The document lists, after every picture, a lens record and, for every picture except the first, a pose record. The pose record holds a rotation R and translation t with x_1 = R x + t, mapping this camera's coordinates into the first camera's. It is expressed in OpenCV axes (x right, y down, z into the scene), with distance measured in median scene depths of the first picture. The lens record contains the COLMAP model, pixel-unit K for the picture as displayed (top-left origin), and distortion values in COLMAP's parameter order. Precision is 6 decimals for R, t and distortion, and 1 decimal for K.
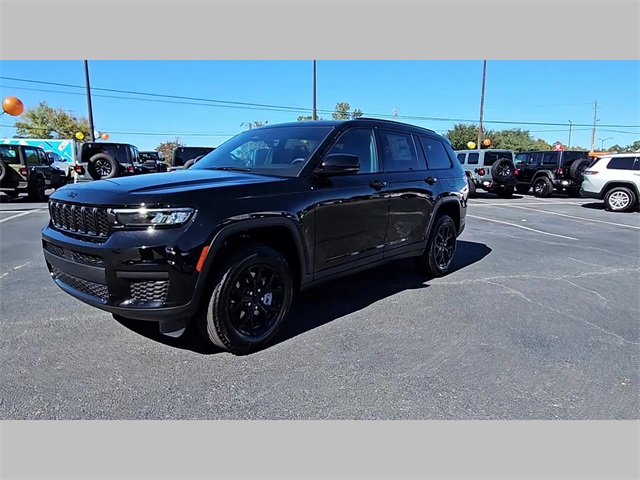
lens RADIAL K [[476.8, 0, 288.8], [0, 476.8, 252.5], [0, 0, 1]] dist [0.002750, 0.001880]
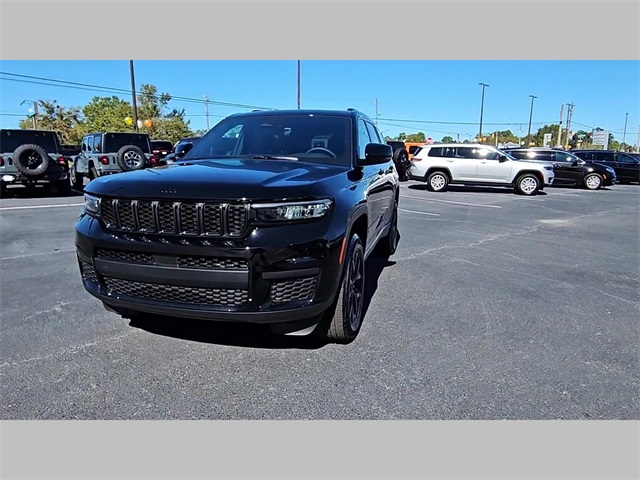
lens RADIAL K [[490.1, 0, 316.2], [0, 490.1, 238.9], [0, 0, 1]] dist [-0.002449, 0.000657]
pose [[0.881999, -0.078287, 0.464704, -0.411138], [0.080663, 0.996631, 0.014802, -0.017321], [-0.464297, 0.024429, 0.885343, 0.070721]]
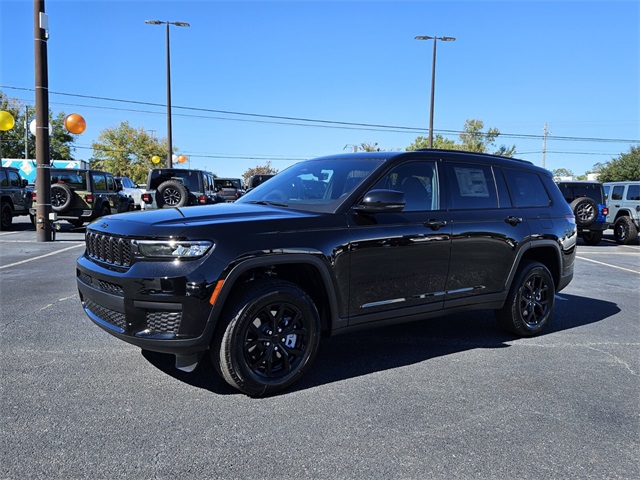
lens RADIAL K [[602.1, 0, 291.9], [0, 602.1, 249.3], [0, 0, 1]] dist [0.074635, -0.026813]
pose [[0.980480, 0.035788, -0.193332, 0.125693], [-0.053387, 0.994812, -0.086600, 0.014323], [0.189230, 0.095231, 0.977304, -0.123270]]
